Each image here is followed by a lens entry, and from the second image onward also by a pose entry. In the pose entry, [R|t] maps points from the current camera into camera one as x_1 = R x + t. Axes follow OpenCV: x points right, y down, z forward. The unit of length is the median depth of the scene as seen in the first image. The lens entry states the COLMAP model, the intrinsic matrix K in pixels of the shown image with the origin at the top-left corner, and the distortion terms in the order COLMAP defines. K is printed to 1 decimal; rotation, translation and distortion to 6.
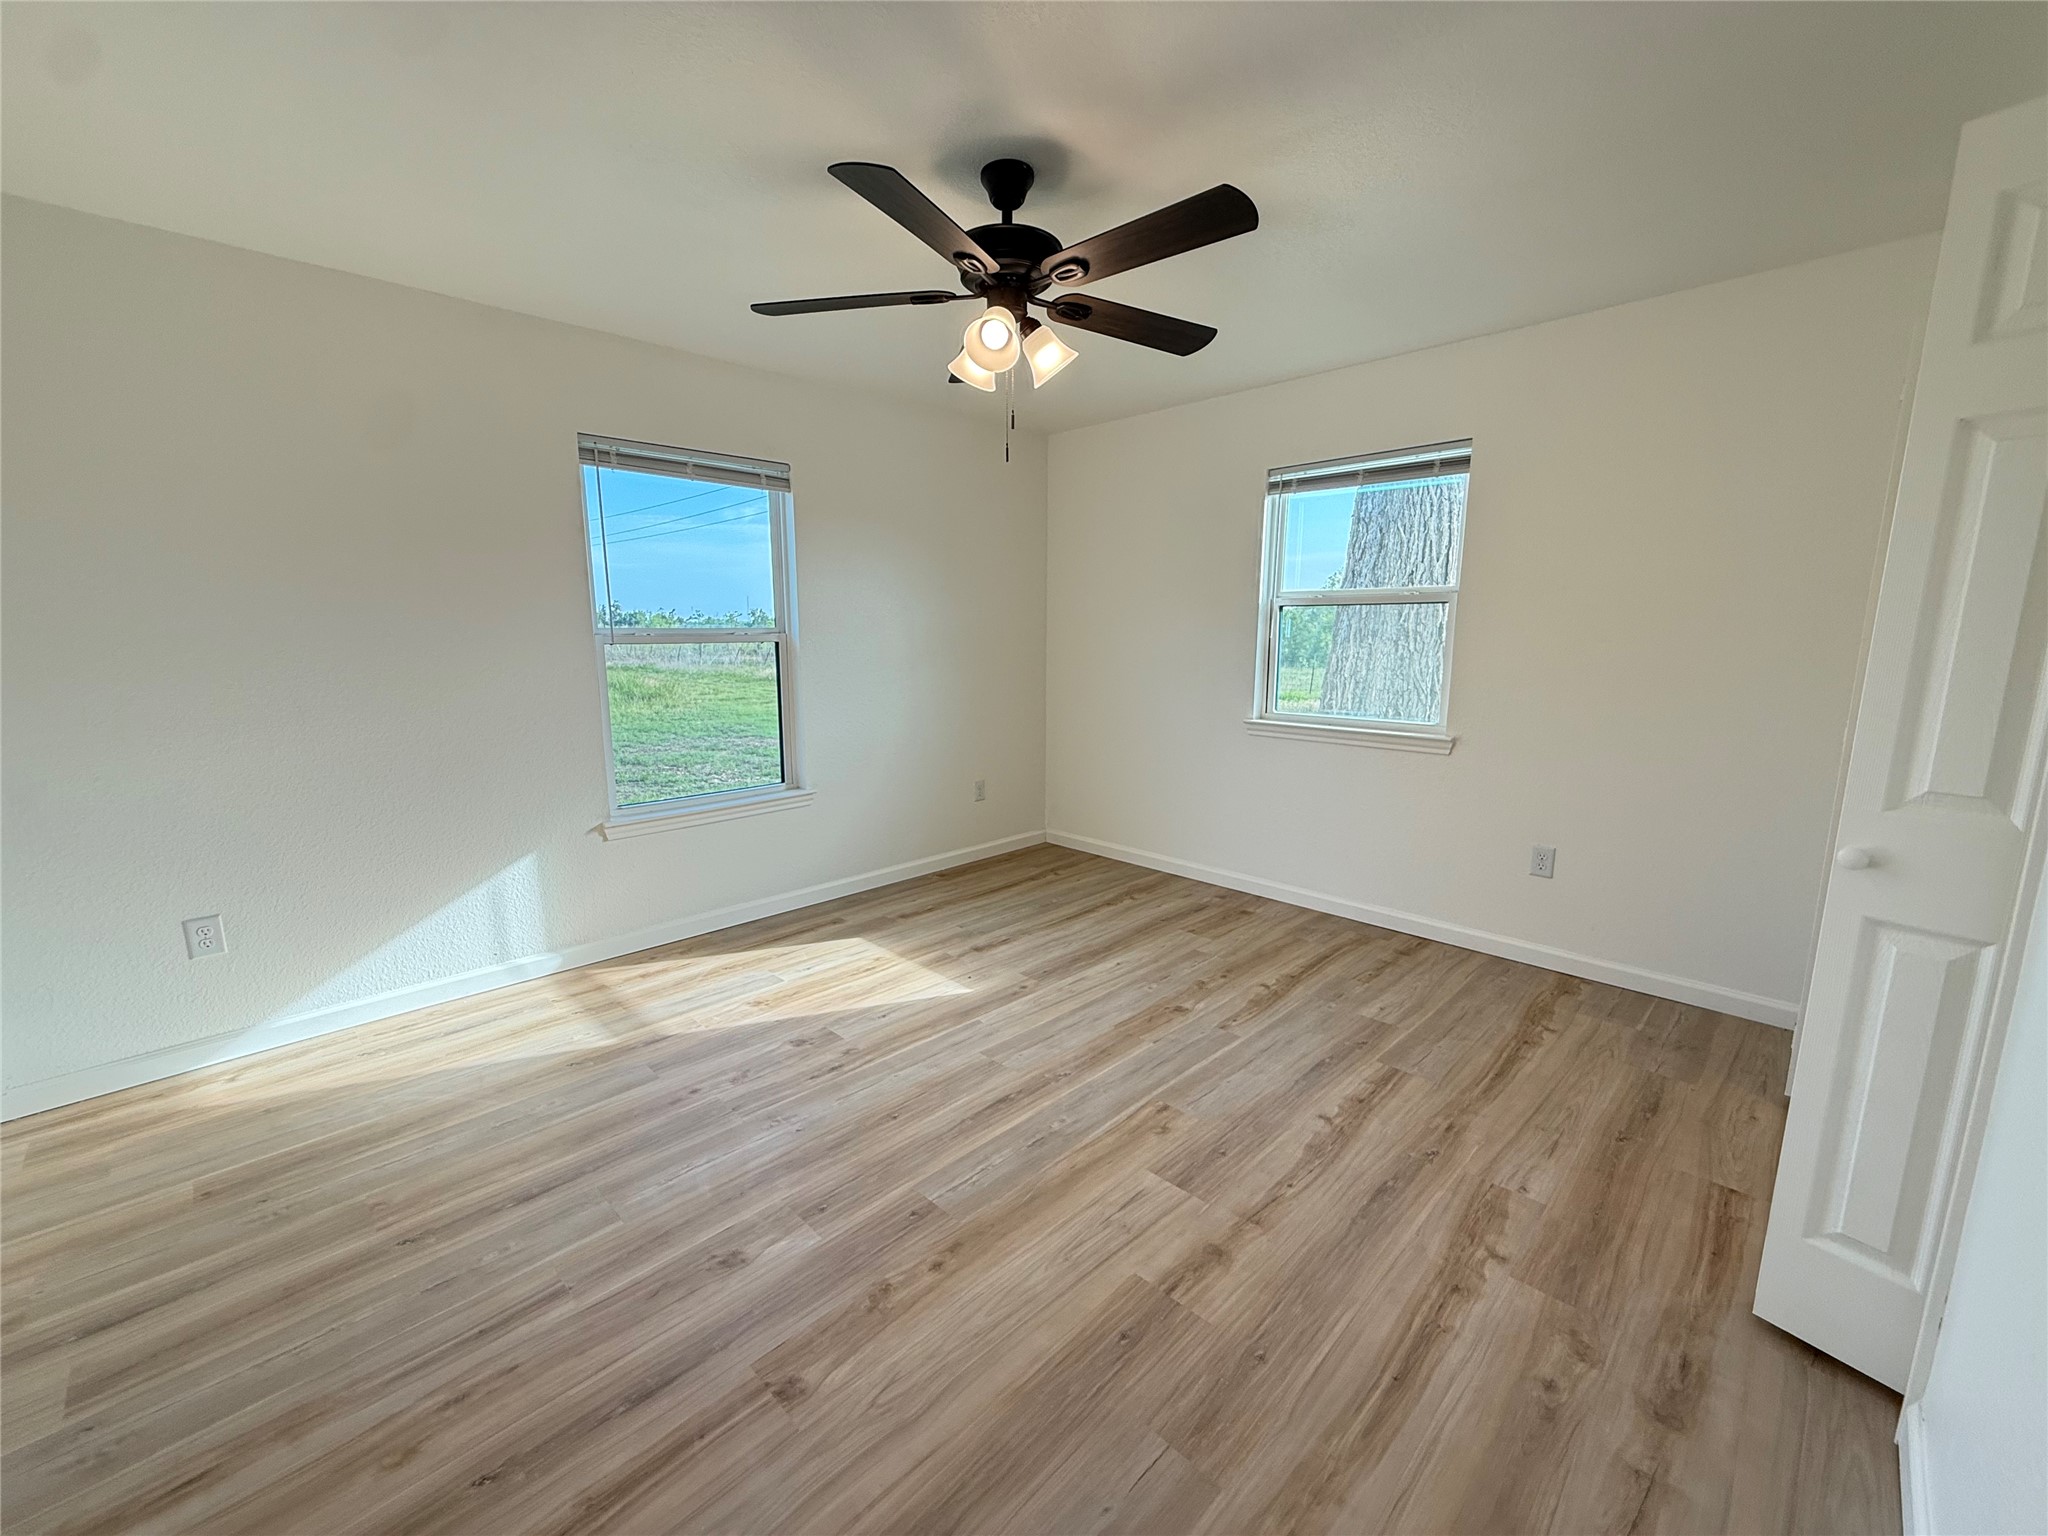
lens RADIAL K [[815.8, 0, 1017.4], [0, 815.8, 768.7], [0, 0, 1]] dist [-0.000106, -0.000237]
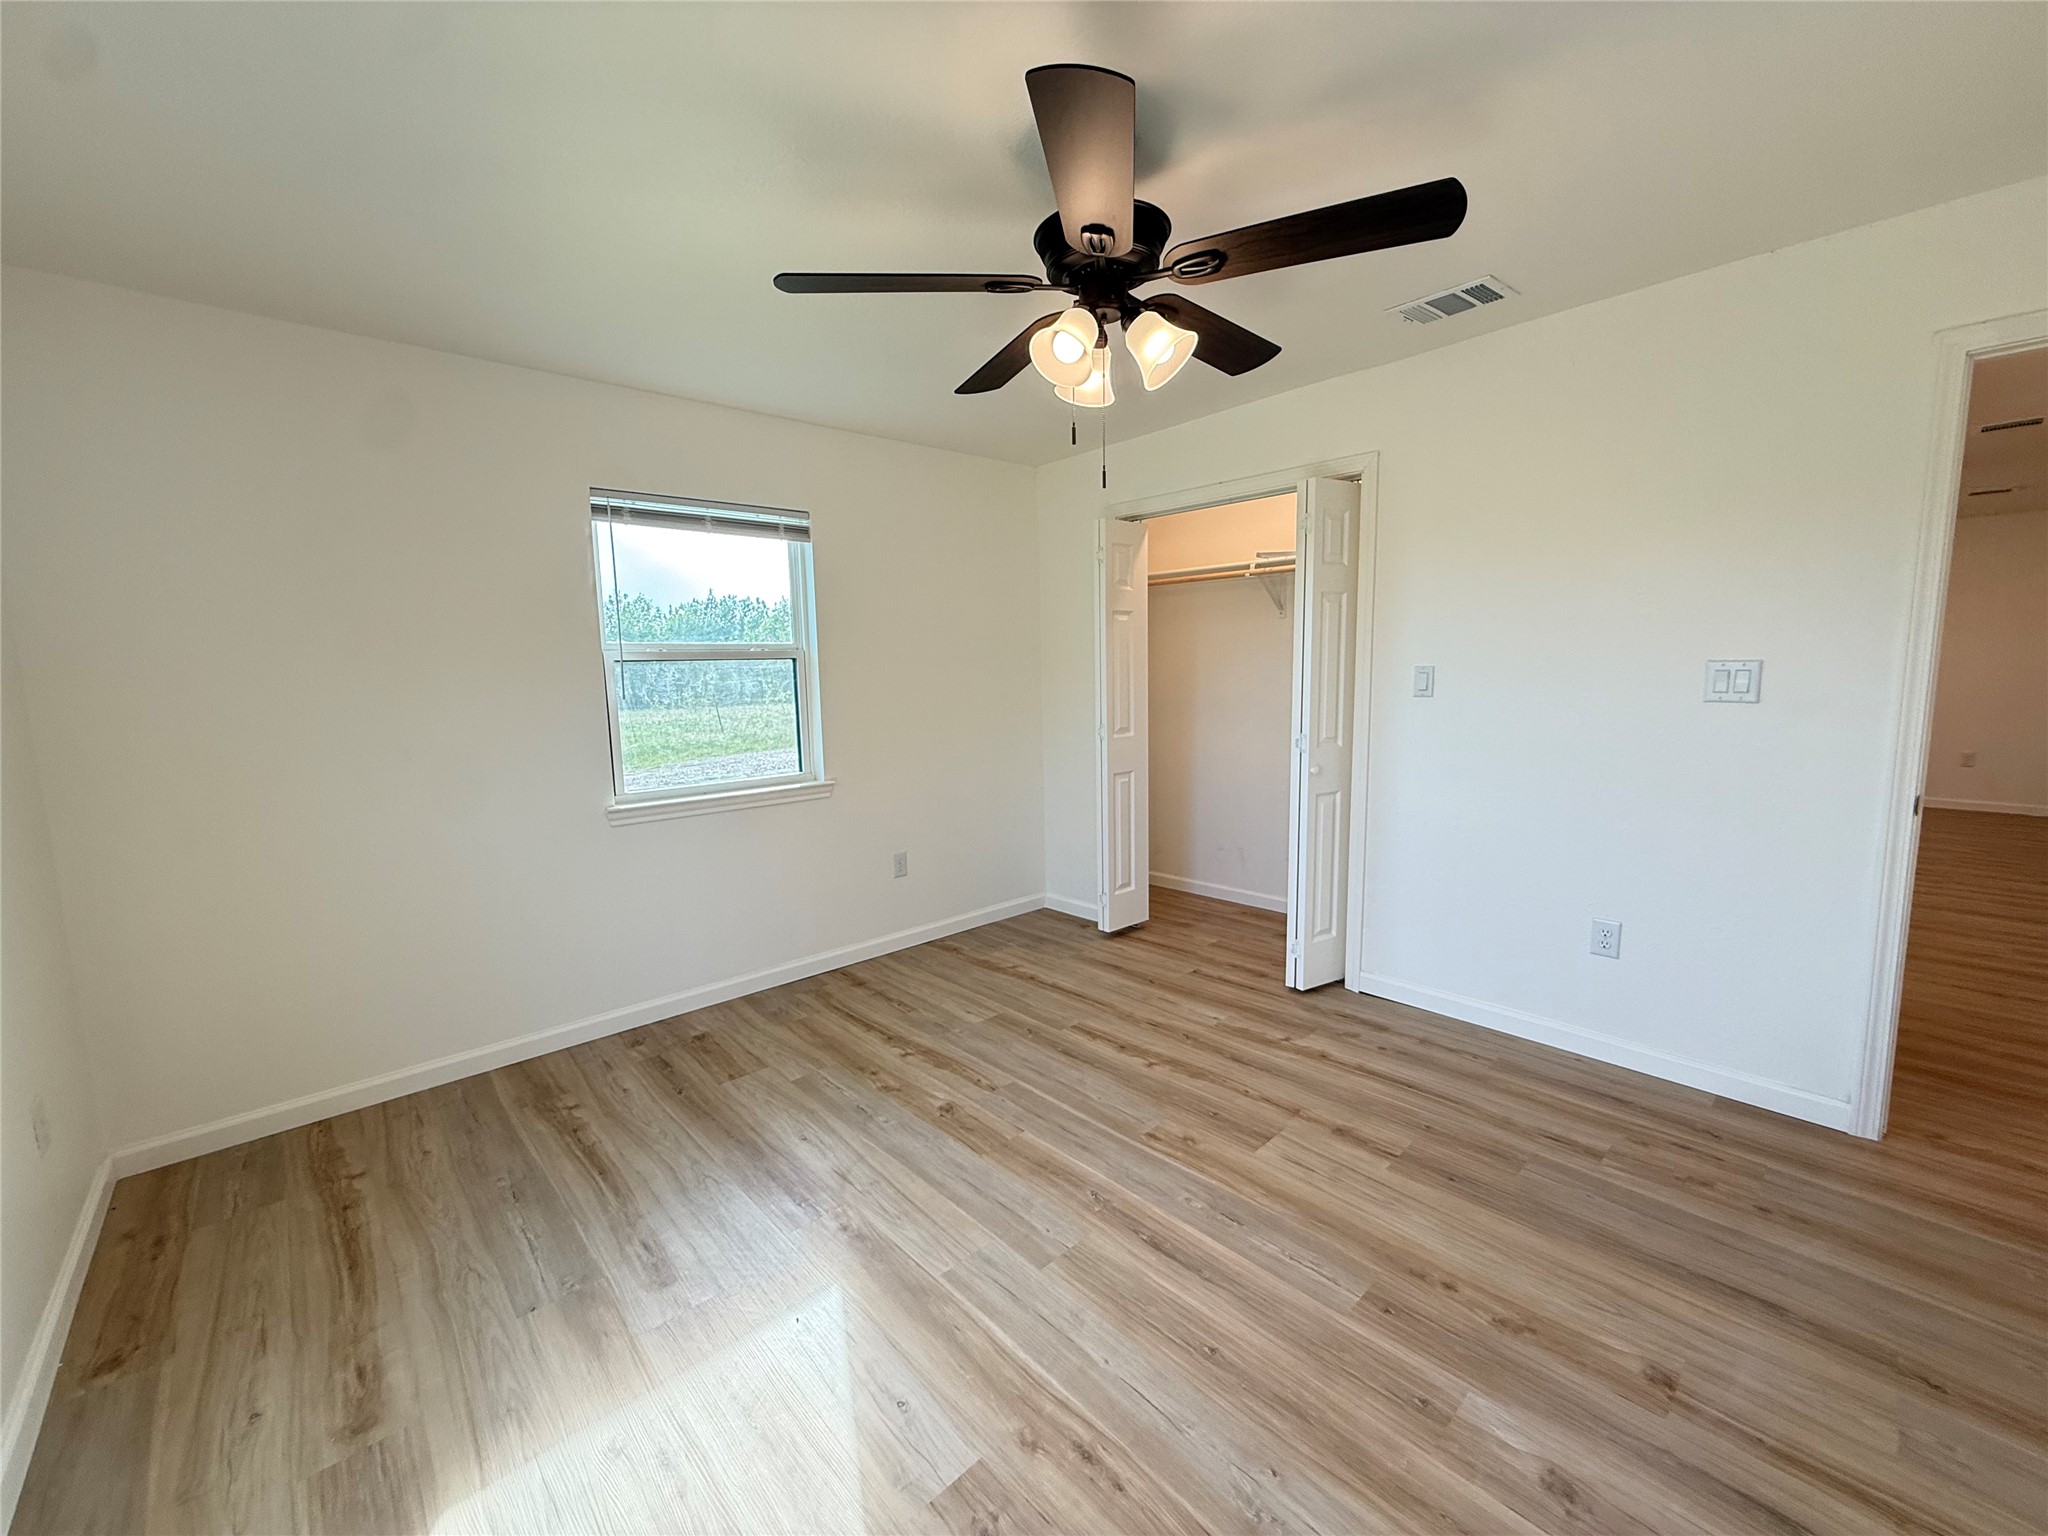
lens RADIAL K [[815.8, 0, 1017.4], [0, 815.8, 768.7], [0, 0, 1]] dist [-0.000106, -0.000237]
pose [[0.046251, -0.127430, 0.990769, -0.724343], [0.190101, 0.974827, 0.116505, -0.179664], [-0.980674, 0.182958, 0.069311, 0.905541]]
